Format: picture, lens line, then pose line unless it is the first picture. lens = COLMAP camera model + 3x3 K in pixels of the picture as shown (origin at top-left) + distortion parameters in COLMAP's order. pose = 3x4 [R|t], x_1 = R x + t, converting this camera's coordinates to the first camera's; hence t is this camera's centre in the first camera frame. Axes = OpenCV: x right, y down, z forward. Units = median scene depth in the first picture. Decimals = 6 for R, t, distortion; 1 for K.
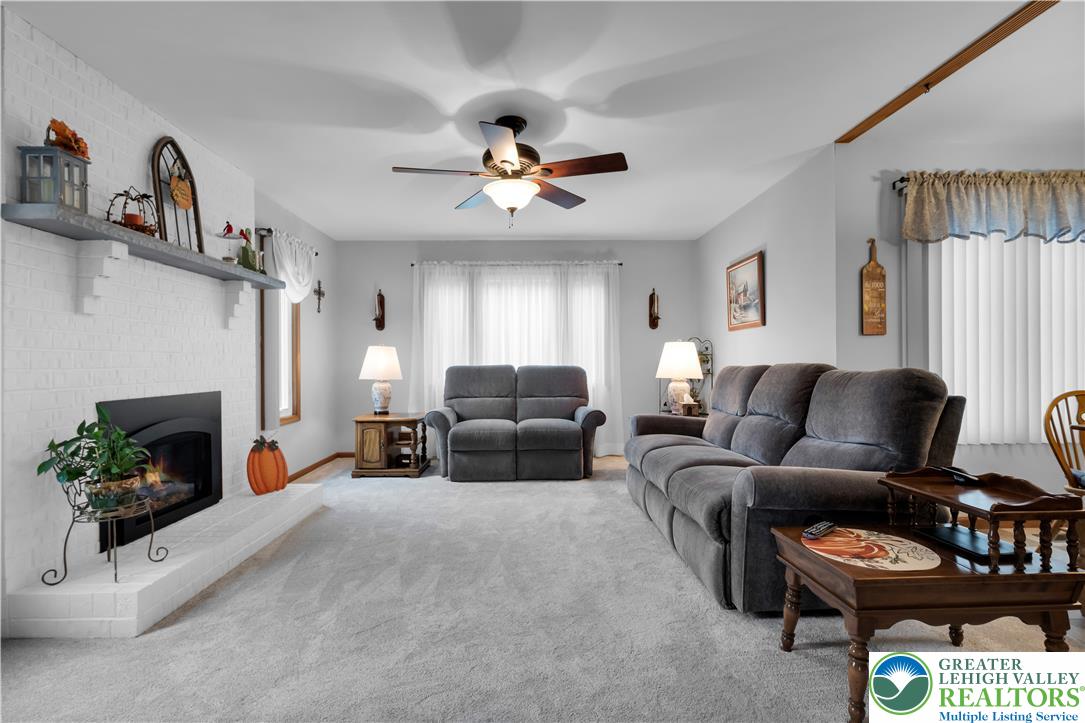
lens RADIAL K [[514.0, 0, 549.6], [0, 514.0, 363.3], [0, 0, 1]] dist [-0.004421, -0.000337]
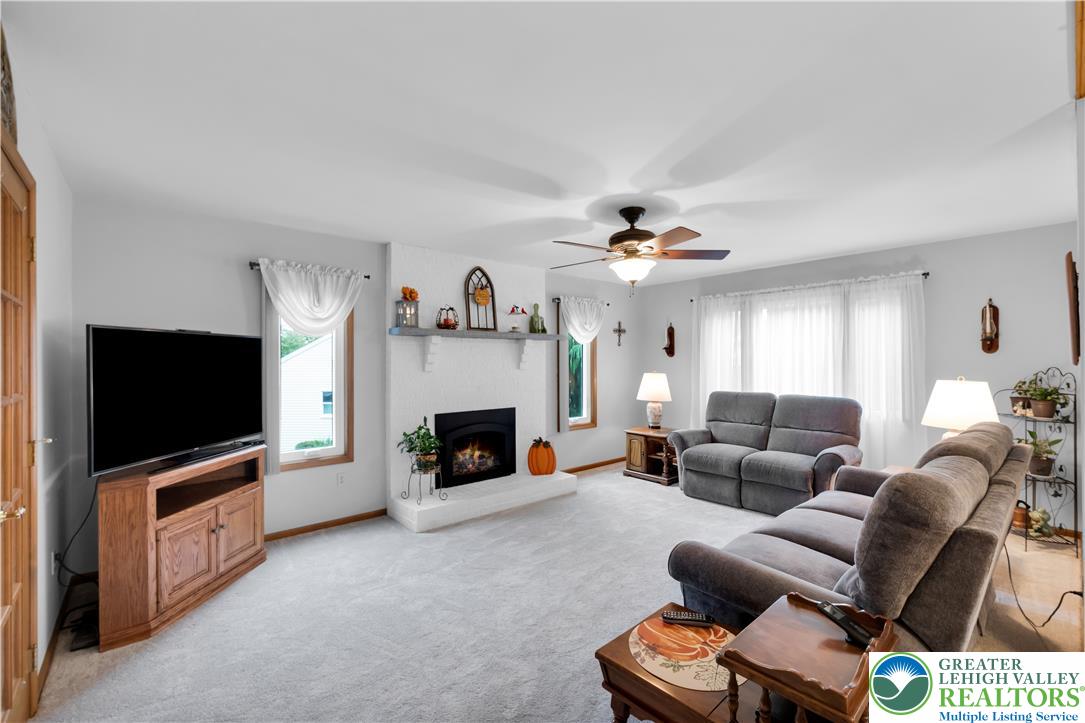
lens RADIAL K [[475.1, 0, 536.6], [0, 475.1, 357.8], [0, 0, 1]] dist [-0.000423, -0.001026]
pose [[0.624872, -0.000579, -0.780727, 0.488814], [-0.002765, 0.999992, -0.002955, -0.083277], [0.780722, 0.004005, 0.624866, 0.085990]]
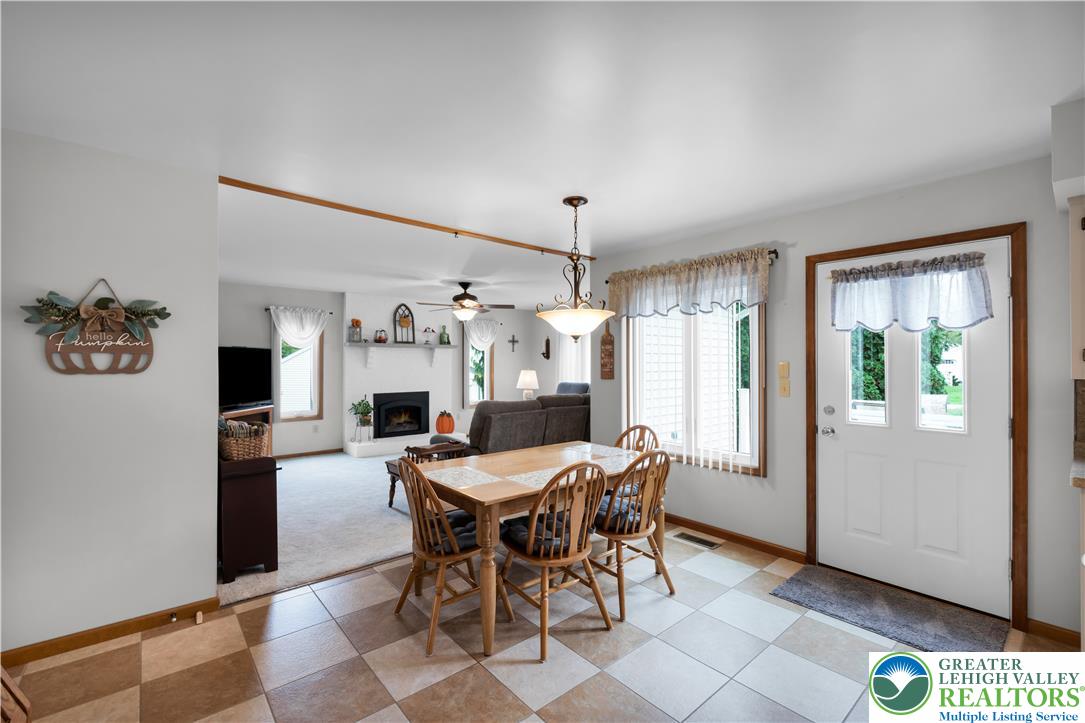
lens RADIAL K [[475.1, 0, 532.0], [0, 475.1, 359.3], [0, 0, 1]] dist [-0.000423, -0.001026]
pose [[0.616475, 0.003636, -0.787366, 1.305648], [-0.007636, 0.999970, -0.001361, -0.089672], [0.787337, 0.006851, 0.616484, -0.059427]]
